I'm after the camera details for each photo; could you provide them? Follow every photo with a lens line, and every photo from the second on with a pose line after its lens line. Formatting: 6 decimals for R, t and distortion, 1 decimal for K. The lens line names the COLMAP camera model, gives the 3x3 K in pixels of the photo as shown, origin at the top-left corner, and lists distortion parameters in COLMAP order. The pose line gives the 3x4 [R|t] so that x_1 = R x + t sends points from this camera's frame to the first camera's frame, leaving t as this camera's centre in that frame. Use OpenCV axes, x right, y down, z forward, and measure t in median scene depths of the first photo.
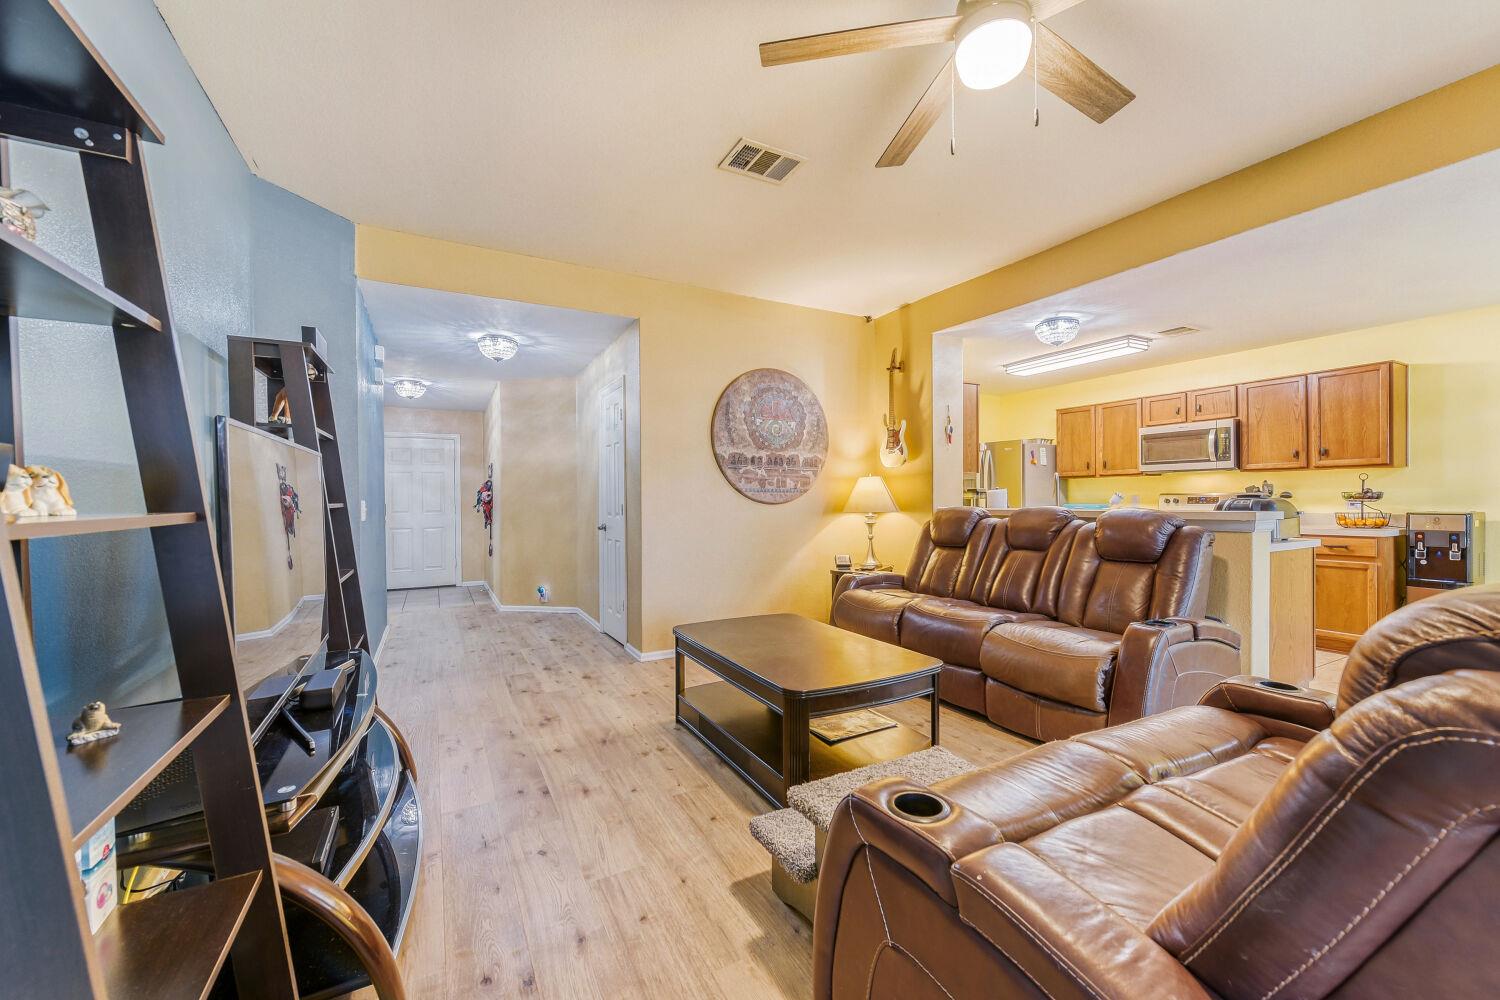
lens RADIAL K [[589.9, 0, 757.6], [0, 589.9, 504.7], [0, 0, 1]] dist [0.010988, -0.004642]
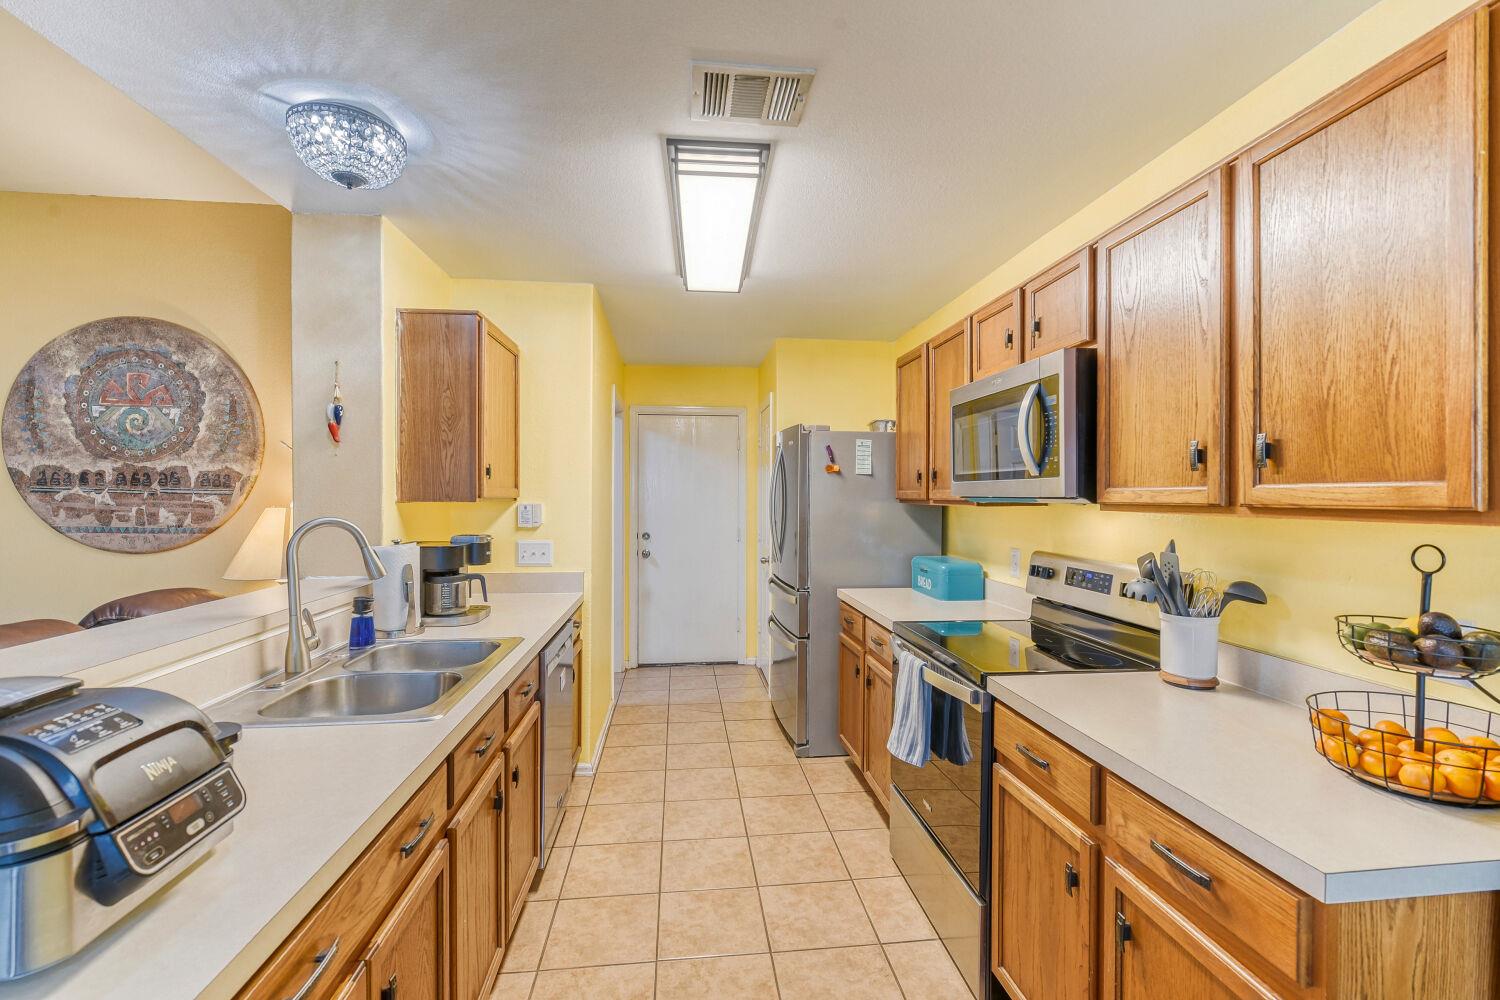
lens RADIAL K [[670.5, 0, 758.6], [0, 670.5, 499.9], [0, 0, 1]] dist [-0.001303, -0.000265]
pose [[0.926119, 0.013818, -0.376979, 0.842656], [-0.014646, 0.999893, 0.000669, -0.063222], [0.376947, 0.004902, 0.926222, 0.636710]]
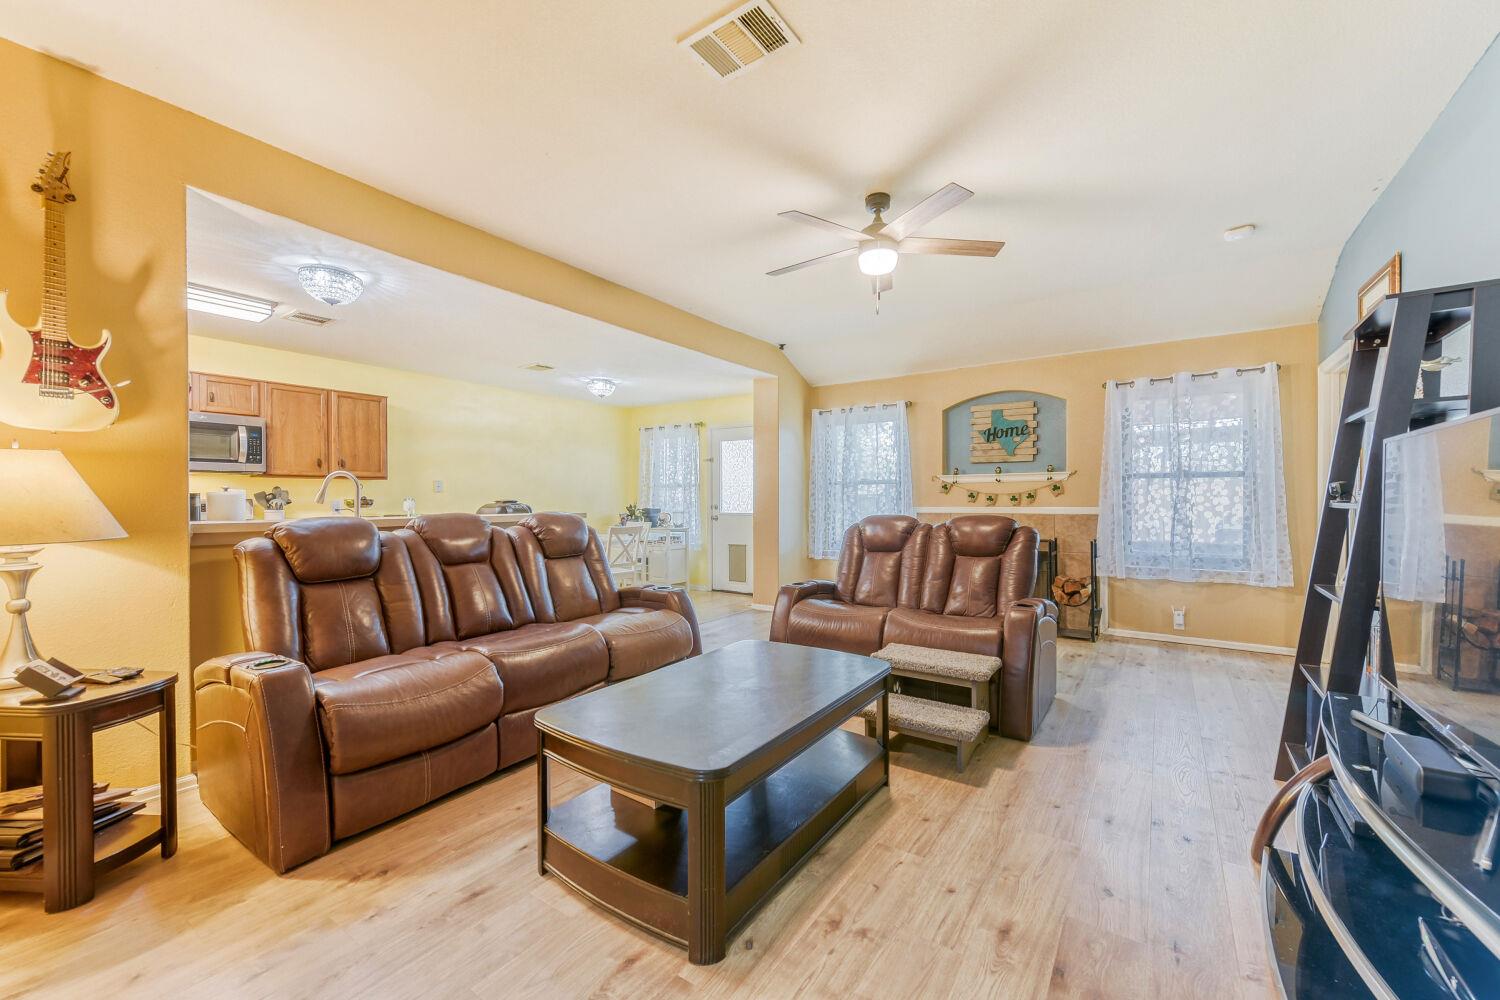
lens RADIAL K [[589.9, 0, 757.6], [0, 589.9, 504.7], [0, 0, 1]] dist [0.010988, -0.004642]
pose [[-0.450563, -0.000746, 0.892744, -0.390919], [0.016448, 0.999823, 0.009136, -0.007588], [-0.892593, 0.018801, -0.450471, 0.788313]]
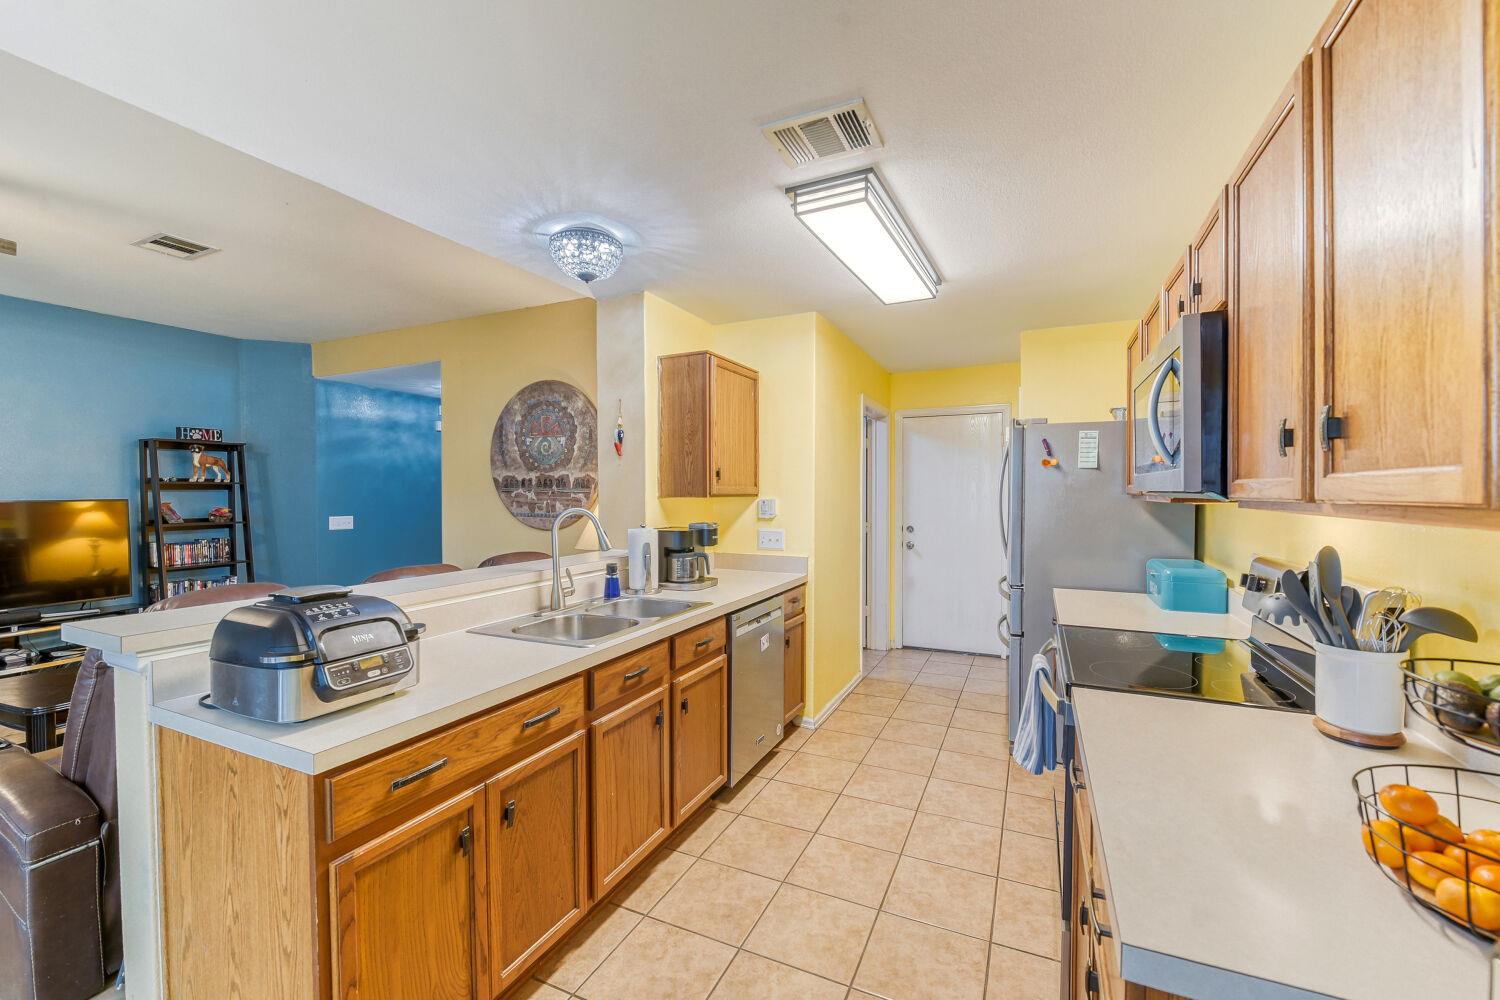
lens RADIAL K [[612.3, 0, 750.0], [0, 612.3, 500.0], [0, 0, 1]] dist [0.000944, -0.000495]
pose [[0.585063, 0.017276, -0.810803, 0.982054], [-0.010047, 0.999851, 0.014054, -0.064818], [0.810925, -0.000076, 0.585150, 0.716492]]
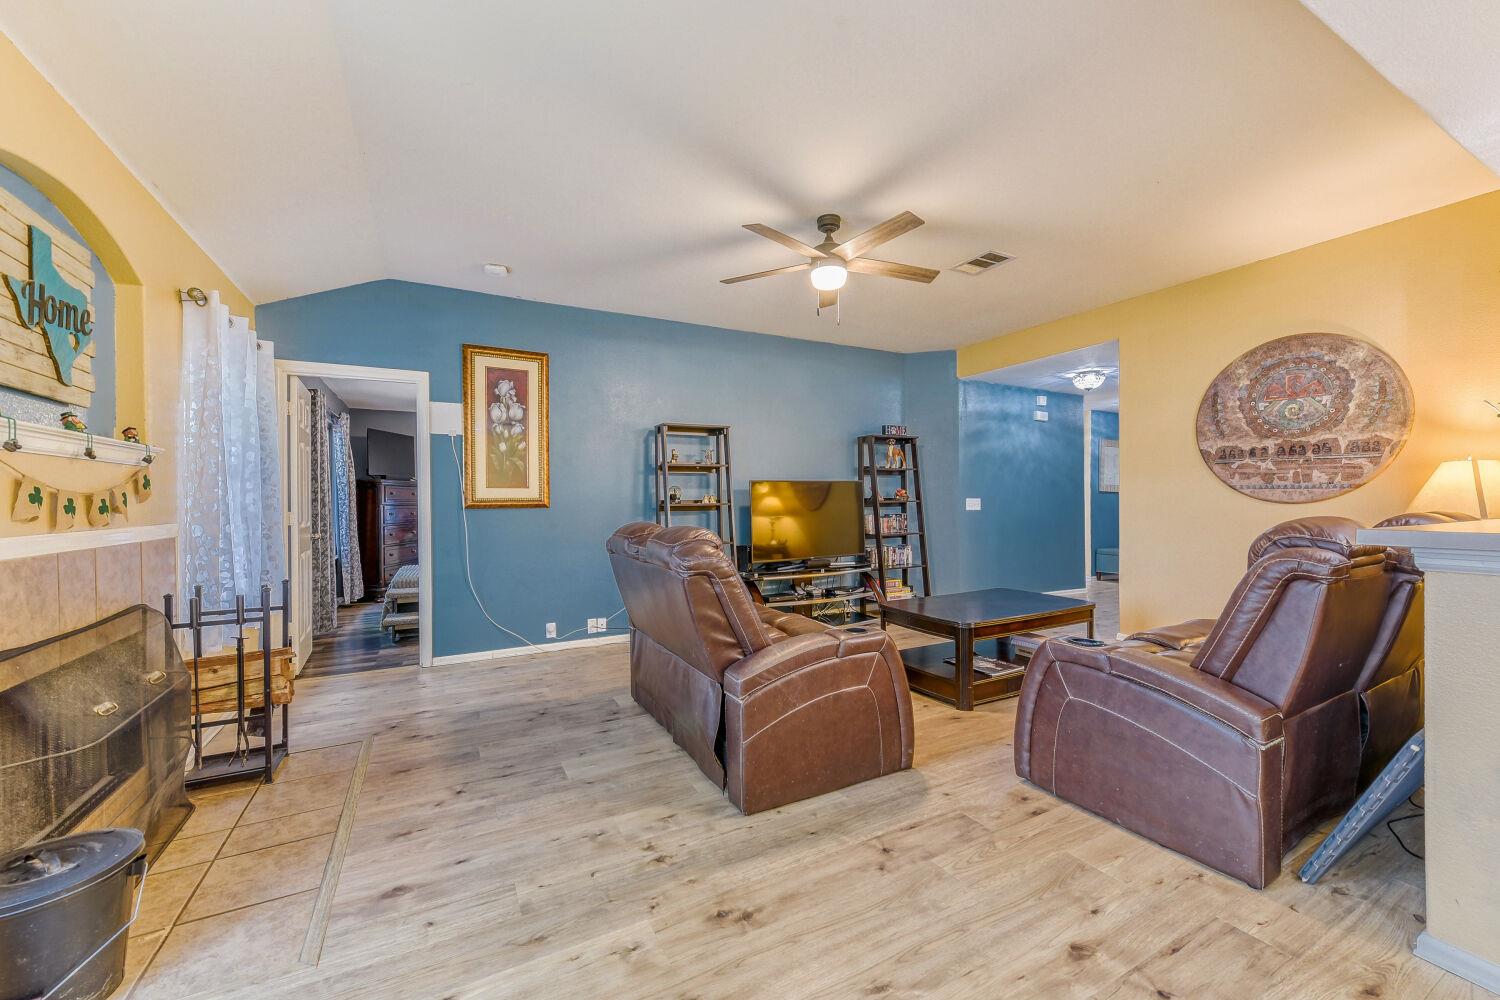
lens RADIAL K [[589.9, 0, 757.6], [0, 589.9, 504.7], [0, 0, 1]] dist [0.010988, -0.004642]
pose [[-0.007038, 0.014331, -0.999873, 0.855623], [0.000465, 0.999897, 0.014328, -0.011492], [0.999975, -0.000364, -0.007044, 0.281526]]
